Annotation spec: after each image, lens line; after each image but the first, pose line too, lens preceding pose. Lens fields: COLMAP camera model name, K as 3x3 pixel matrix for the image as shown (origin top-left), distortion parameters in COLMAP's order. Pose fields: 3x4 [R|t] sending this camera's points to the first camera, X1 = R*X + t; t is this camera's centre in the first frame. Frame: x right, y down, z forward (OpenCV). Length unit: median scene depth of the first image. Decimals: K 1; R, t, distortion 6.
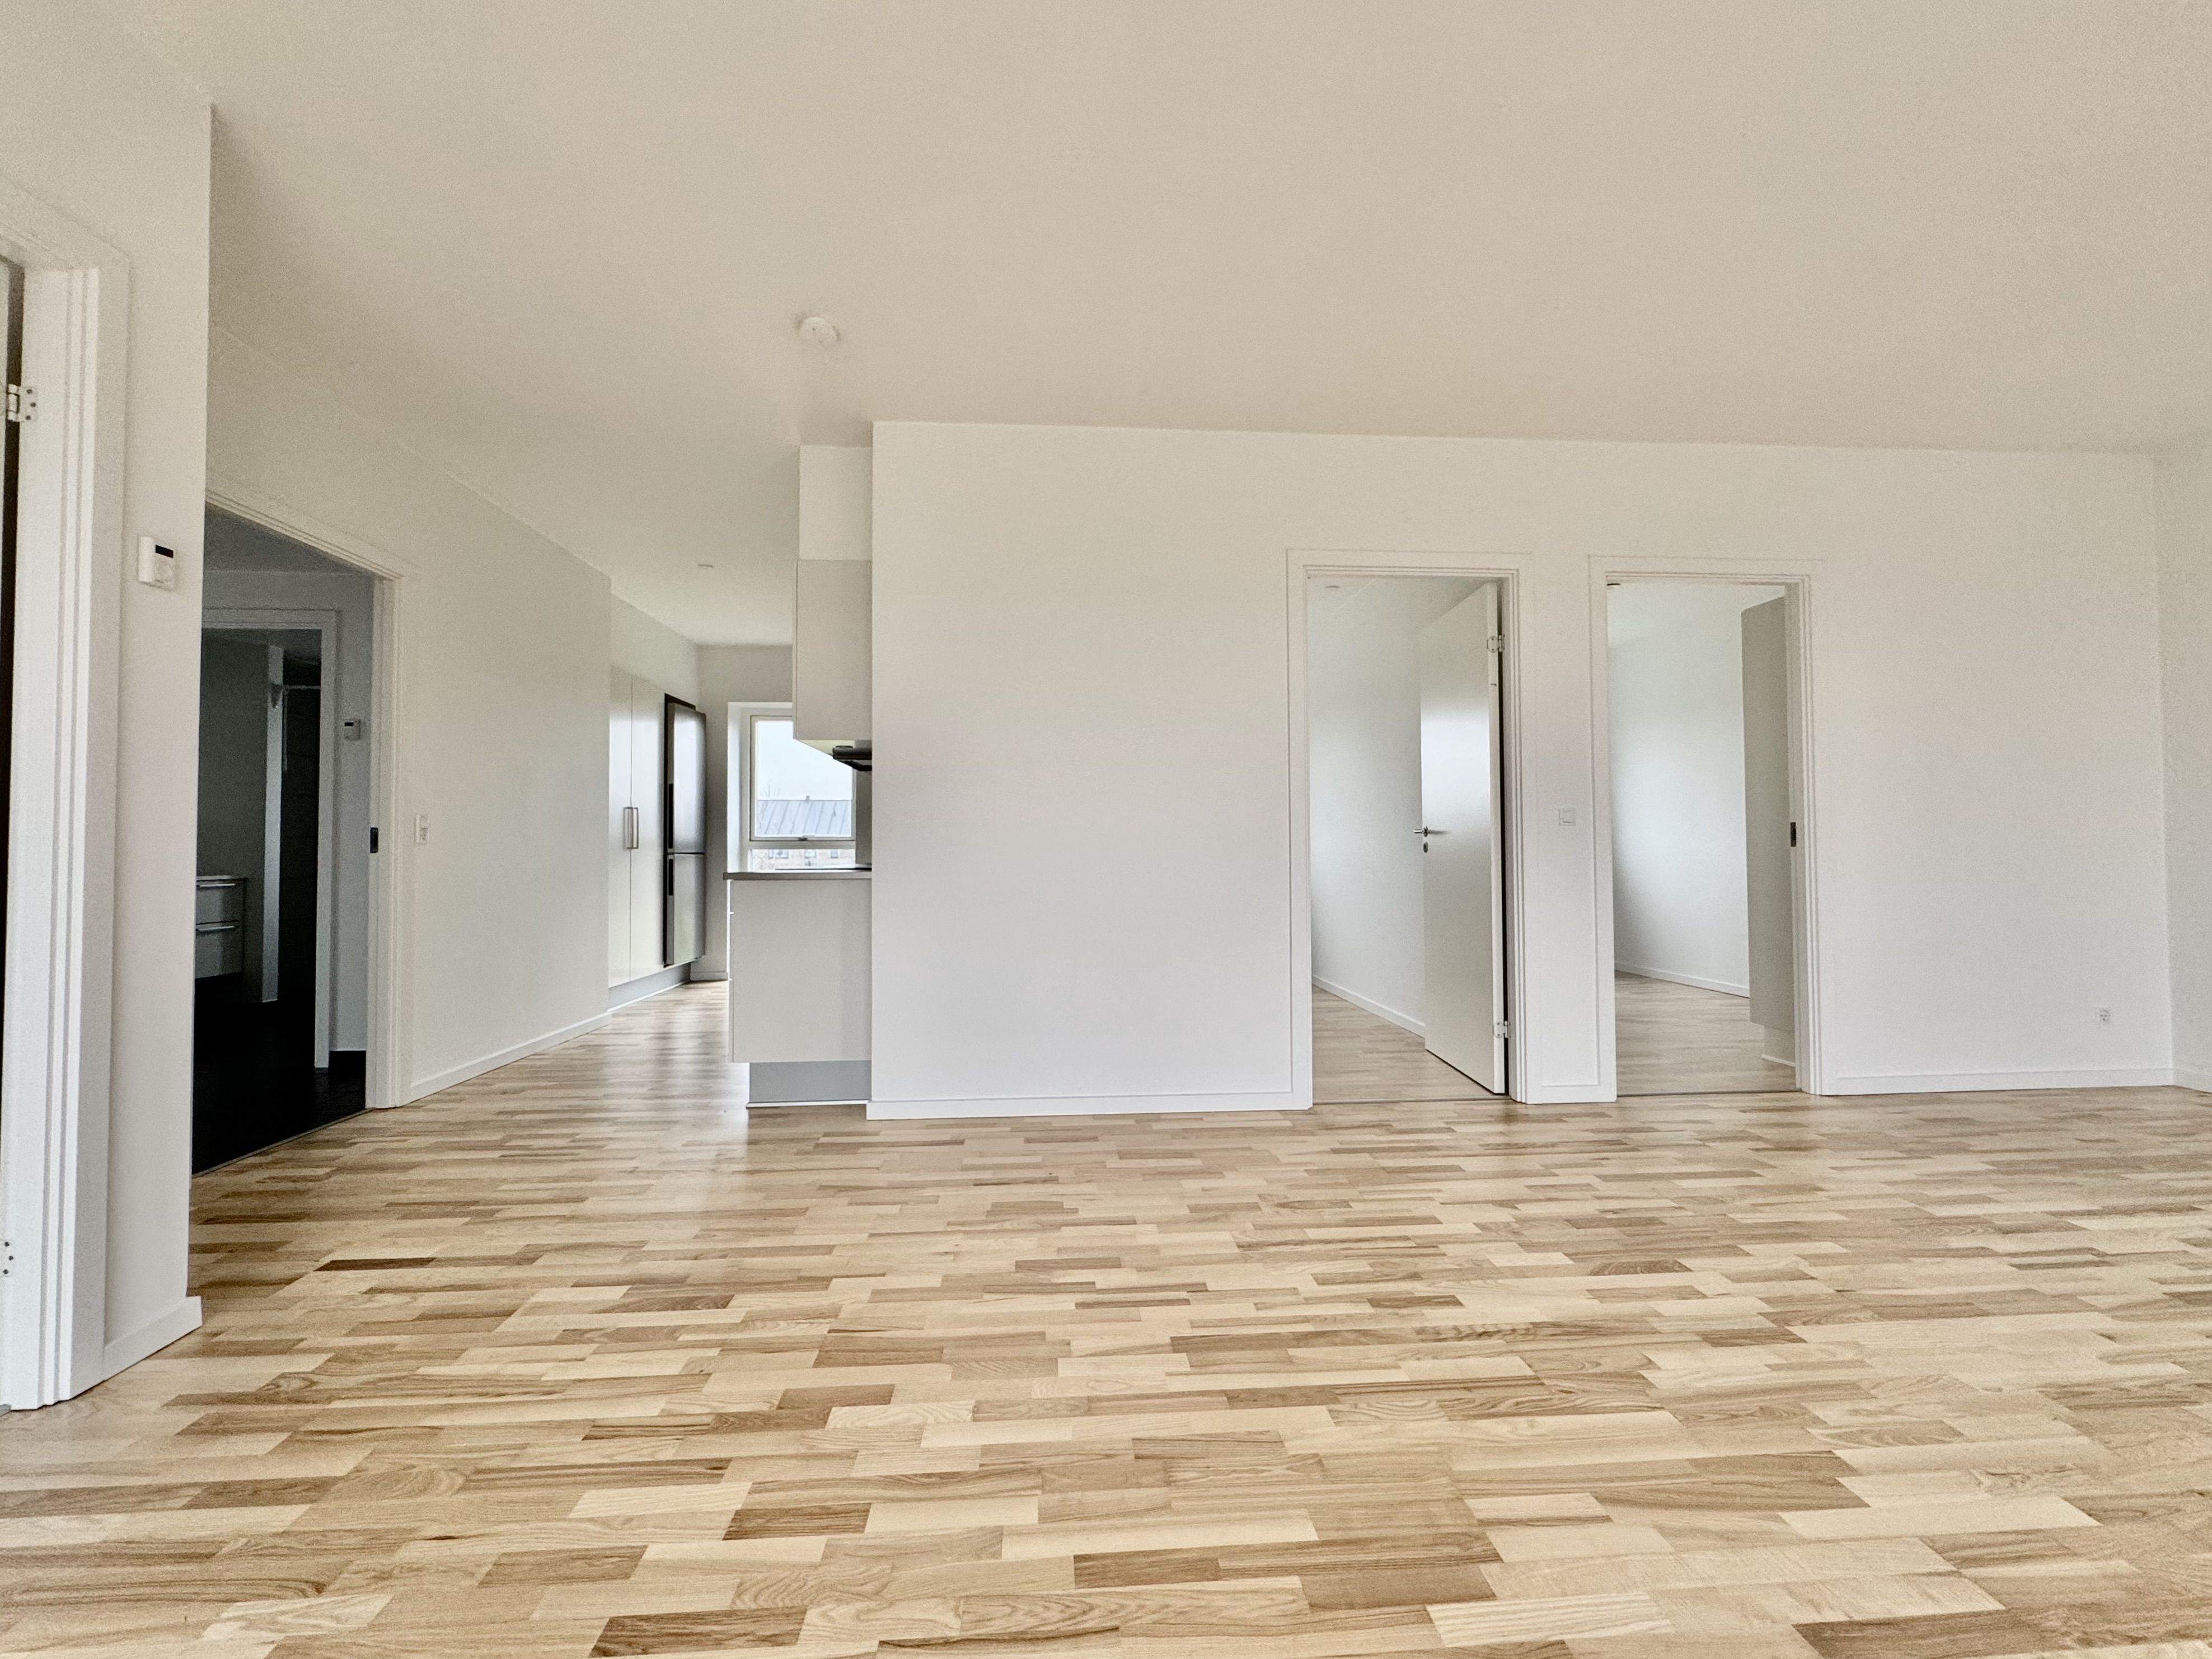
lens RADIAL K [[908.8, 0, 1106.0], [0, 908.8, 829.5], [0, 0, 1]] dist [0.000635, 0.000104]
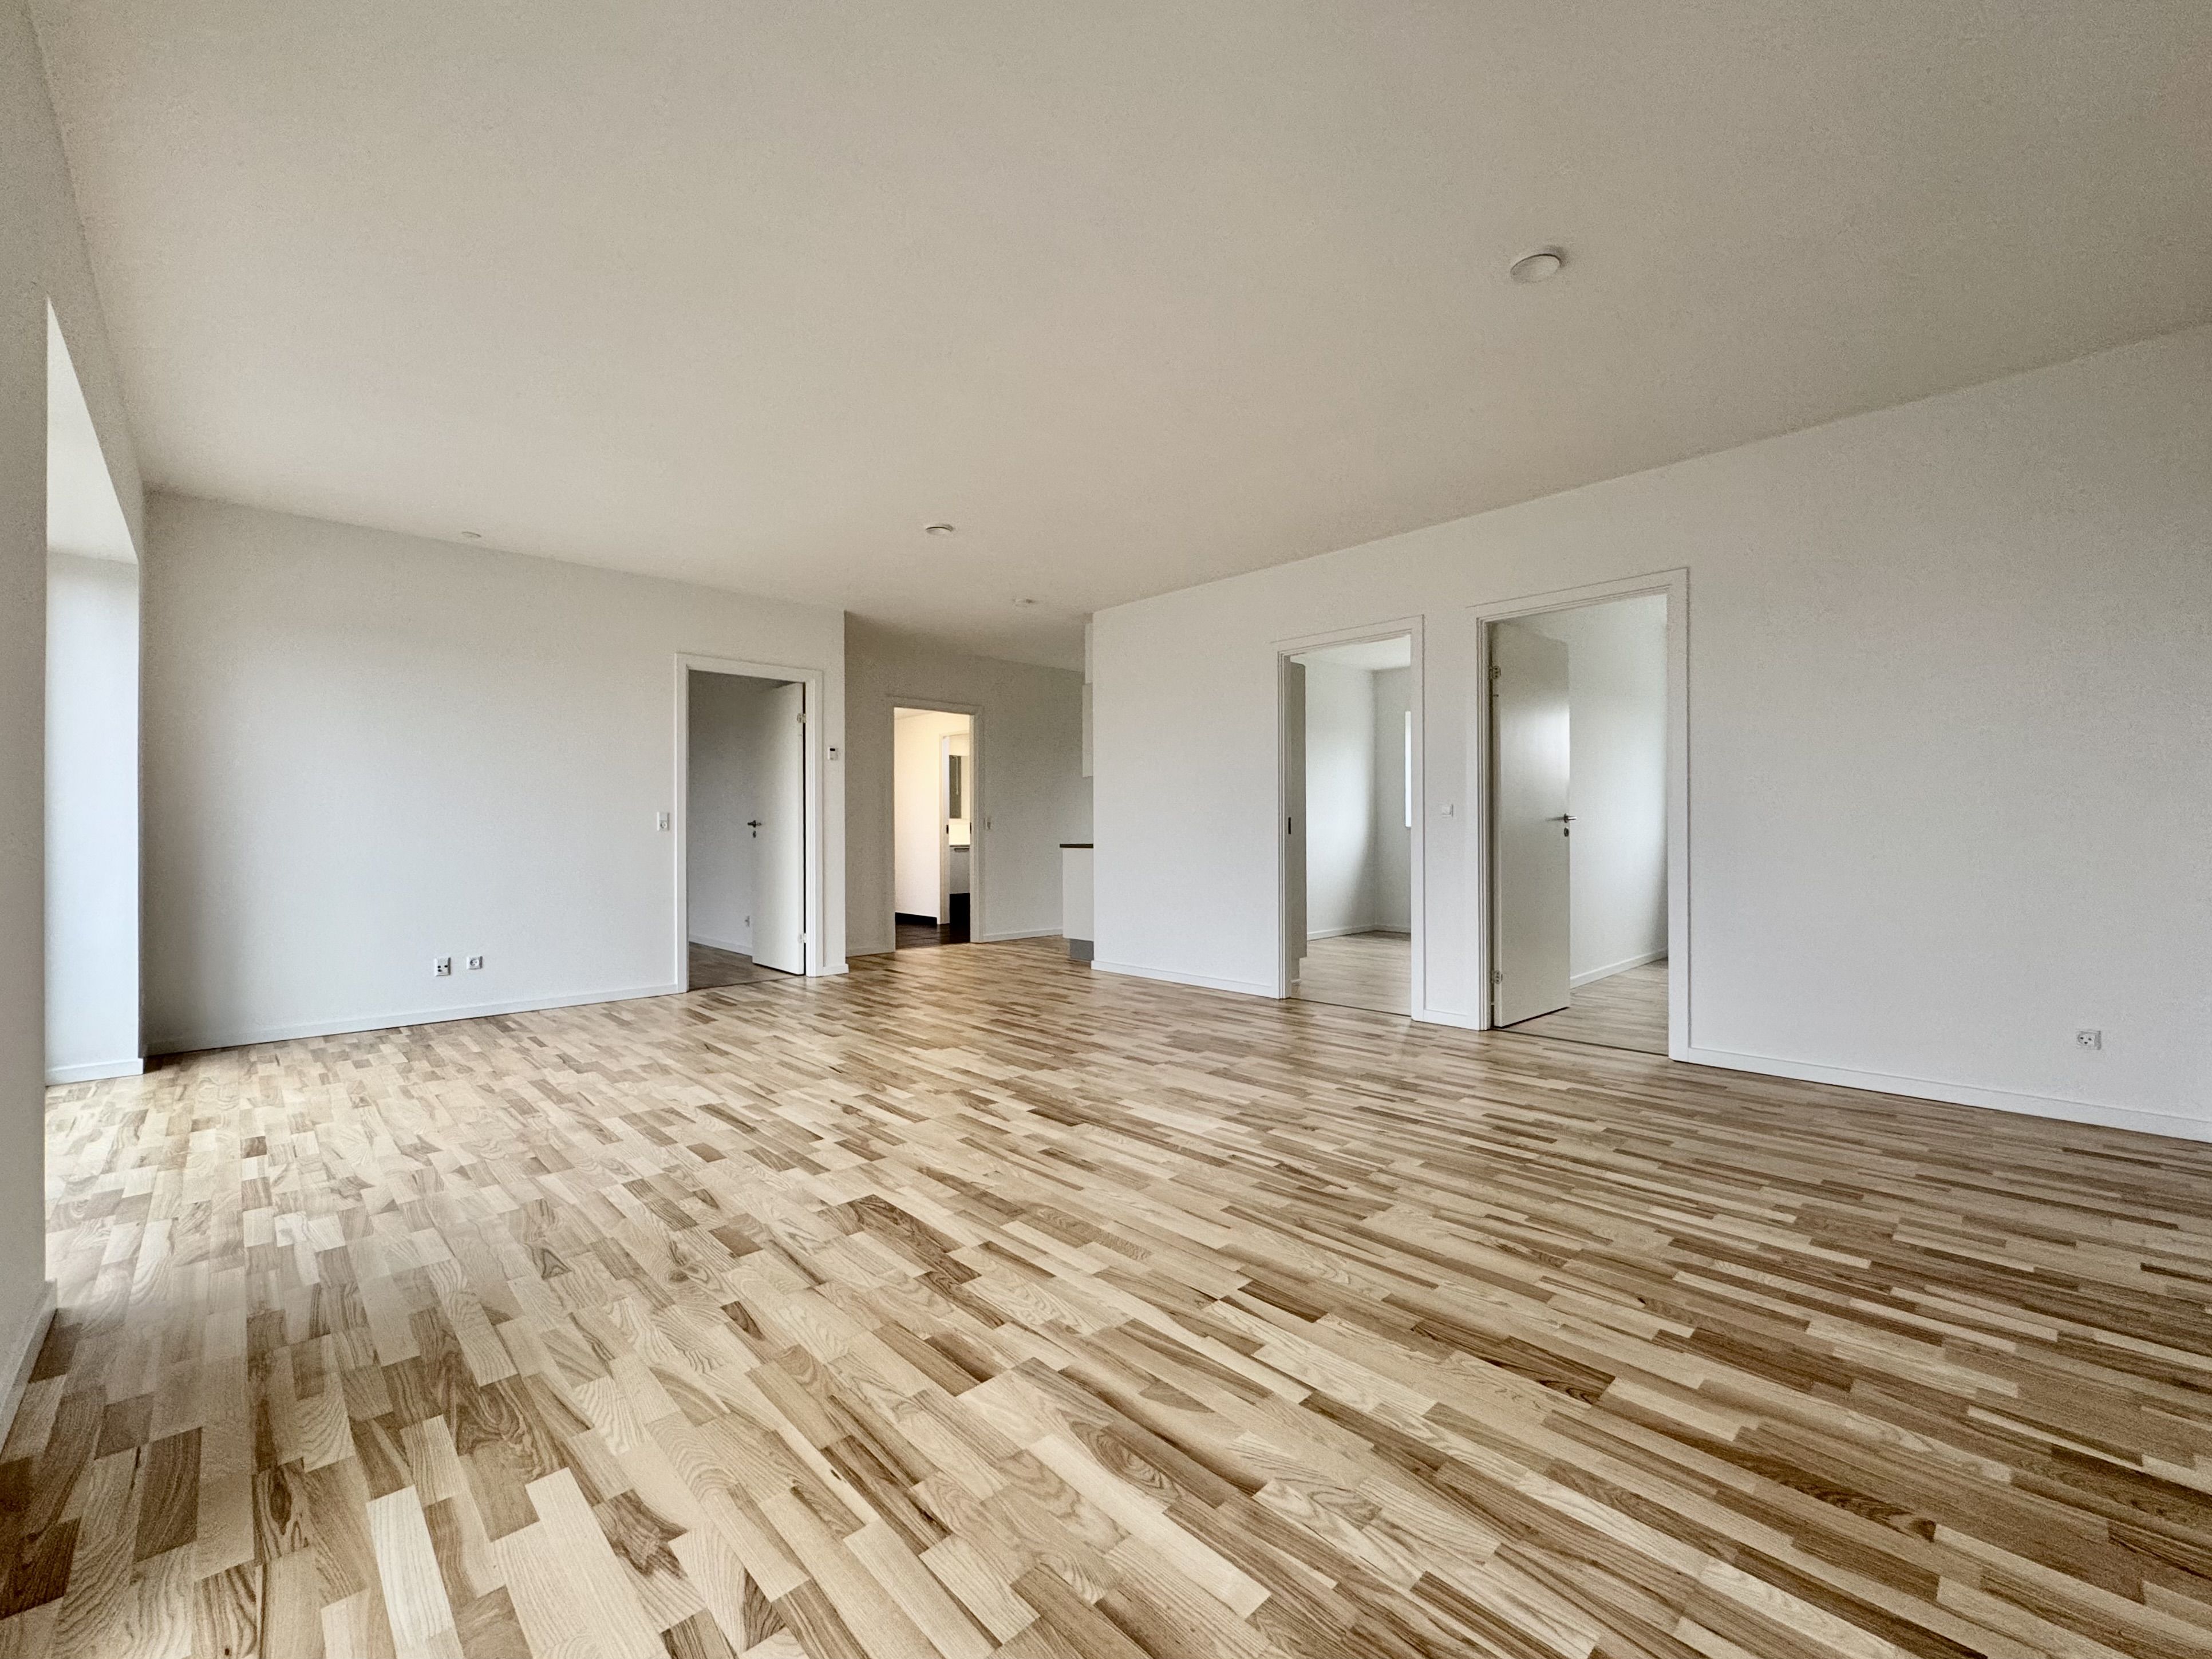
lens RADIAL K [[908.8, 0, 1106.0], [0, 908.8, 829.5], [0, 0, 1]] dist [0.000635, 0.000104]
pose [[0.636882, 0.001816, -0.770959, 1.817301], [0.018504, 0.999673, 0.017641, -0.031436], [0.770739, -0.025501, 0.636640, -0.348578]]
